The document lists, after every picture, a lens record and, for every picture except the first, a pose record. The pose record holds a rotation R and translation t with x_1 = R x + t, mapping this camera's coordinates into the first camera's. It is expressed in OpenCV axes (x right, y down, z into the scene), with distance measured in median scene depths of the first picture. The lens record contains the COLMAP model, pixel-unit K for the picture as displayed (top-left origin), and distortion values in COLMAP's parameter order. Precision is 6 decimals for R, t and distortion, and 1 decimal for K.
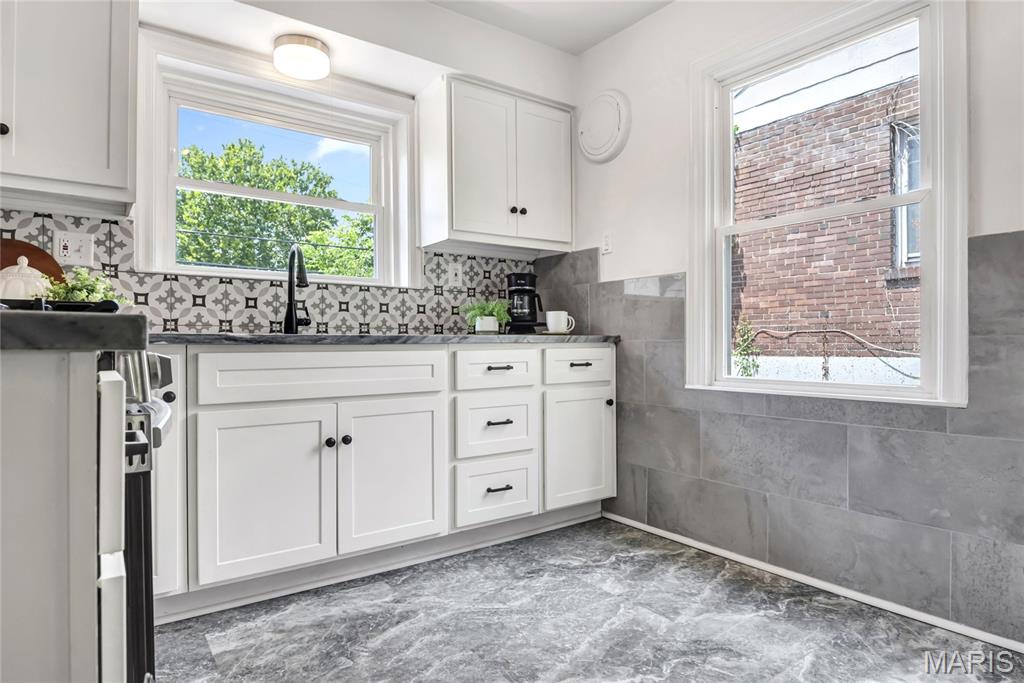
lens RADIAL K [[570.2, 0, 507.4], [0, 570.2, 341.1], [0, 0, 1]] dist [-0.005741, -0.011806]
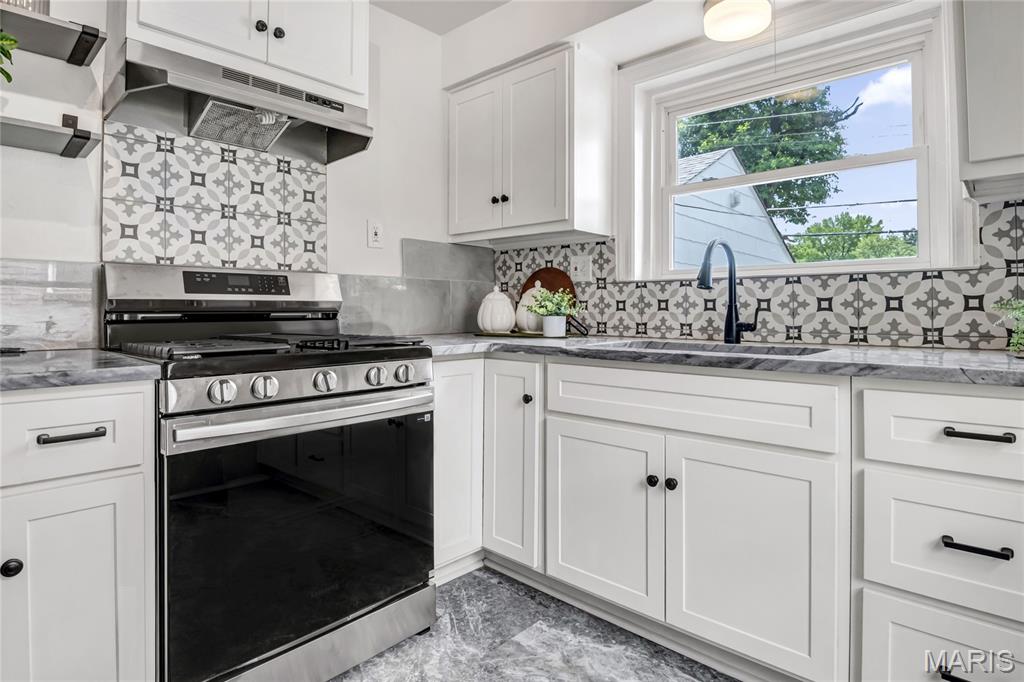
lens RADIAL K [[544.5, 0, 544.3], [0, 544.5, 304.6], [0, 0, 1]] dist [-0.011744, -0.004049]
pose [[0.224693, -0.009499, -0.974383, 0.402403], [-0.000802, 0.999950, -0.009933, -0.067583], [0.974429, 0.003013, 0.224675, 0.620529]]
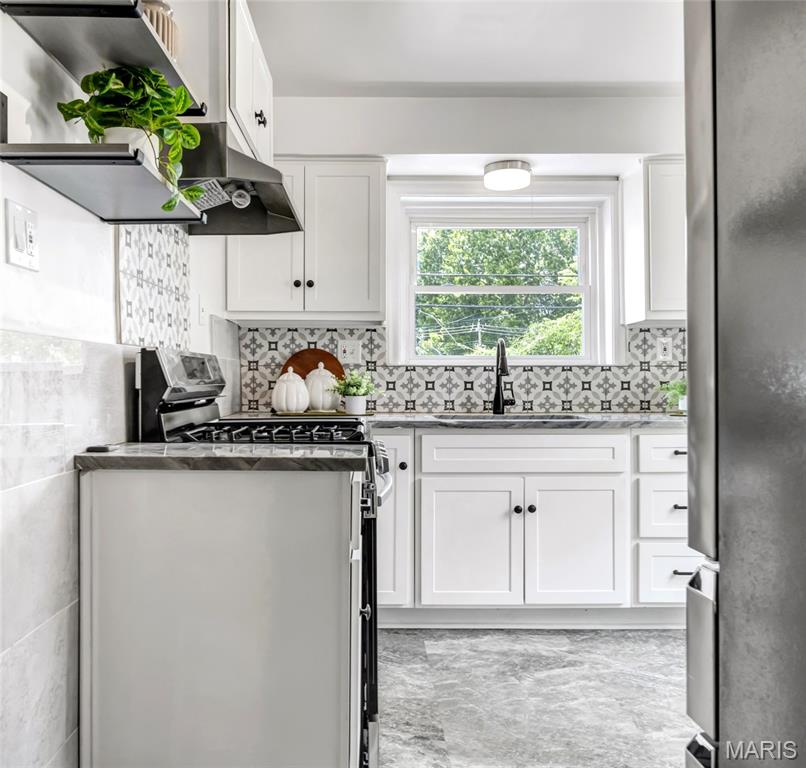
lens RADIAL K [[700.8, 0, 395.5], [0, 700.8, 380.1], [0, 0, 1]] dist [0.001180, -0.003545]
pose [[0.828498, 0.002770, -0.559986, 0.288020], [-0.002380, 0.999996, 0.001425, -0.092925], [0.559988, 0.000152, 0.828501, -0.358938]]
